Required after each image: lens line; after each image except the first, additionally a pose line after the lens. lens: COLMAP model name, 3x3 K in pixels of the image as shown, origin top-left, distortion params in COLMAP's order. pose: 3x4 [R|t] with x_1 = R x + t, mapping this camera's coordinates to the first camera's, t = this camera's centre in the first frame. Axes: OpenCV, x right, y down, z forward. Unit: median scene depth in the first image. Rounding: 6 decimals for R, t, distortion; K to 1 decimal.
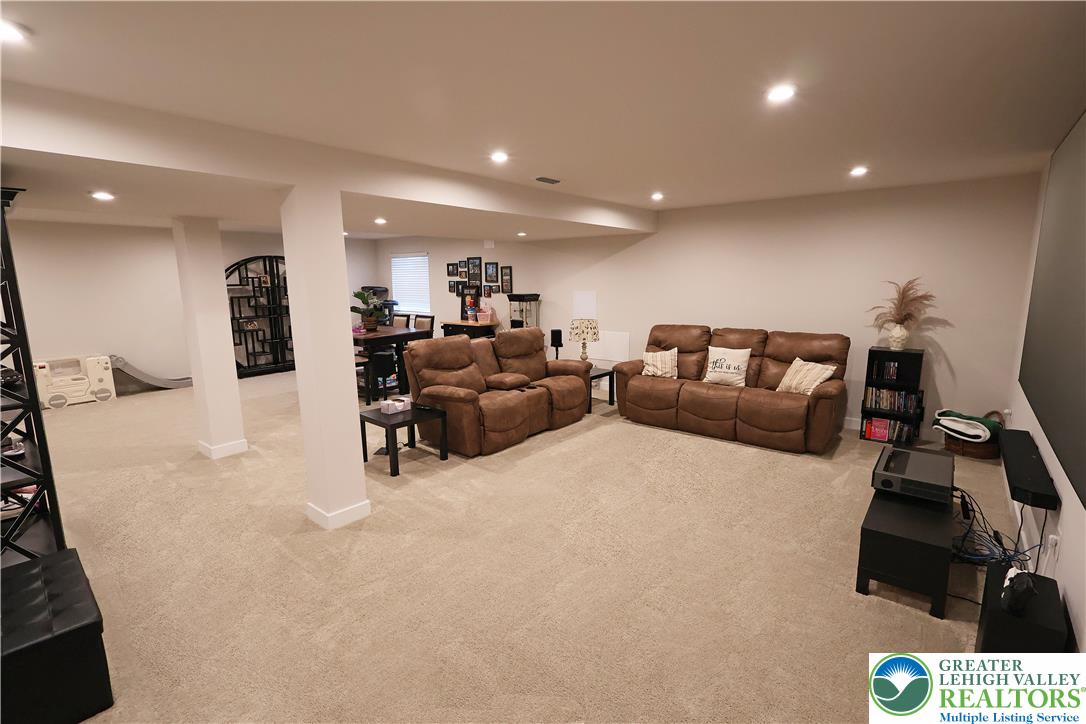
lens RADIAL K [[498.2, 0, 537.9], [0, 498.2, 360.7], [0, 0, 1]] dist [0.003029, 0.000223]
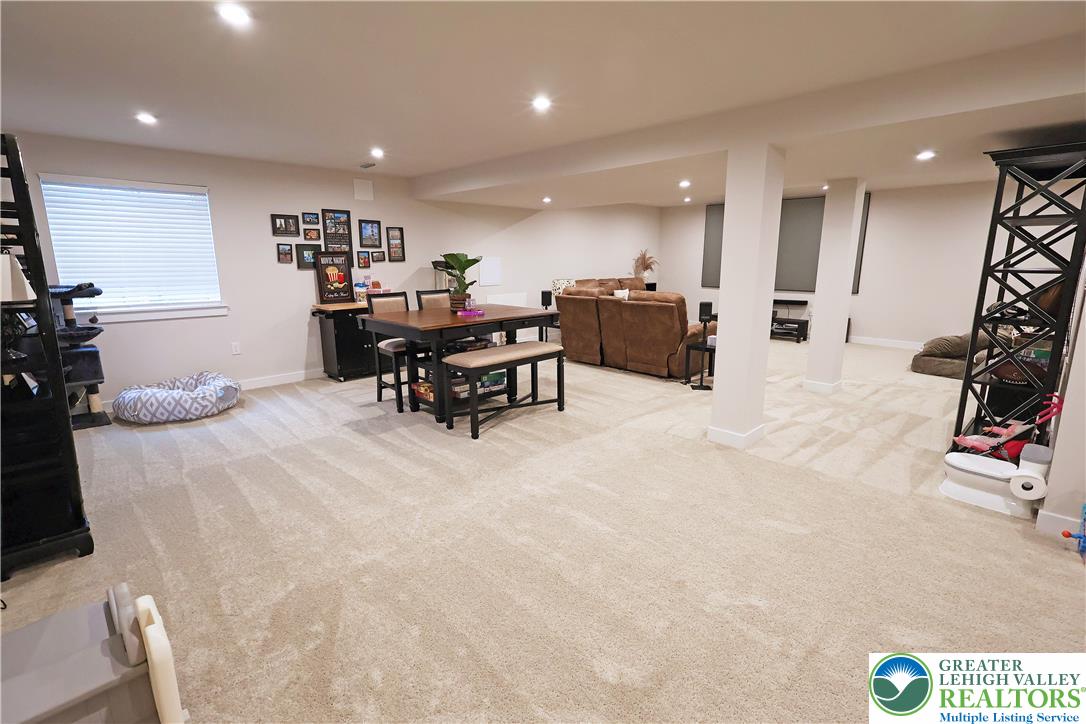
lens RADIAL K [[498.2, 0, 545.3], [0, 498.2, 358.6], [0, 0, 1]] dist [0.003029, 0.000223]
pose [[0.084323, -0.190644, 0.978031, -0.809775], [0.163192, 0.970916, 0.175187, -0.082804], [-0.982984, 0.144835, 0.112982, 0.672189]]
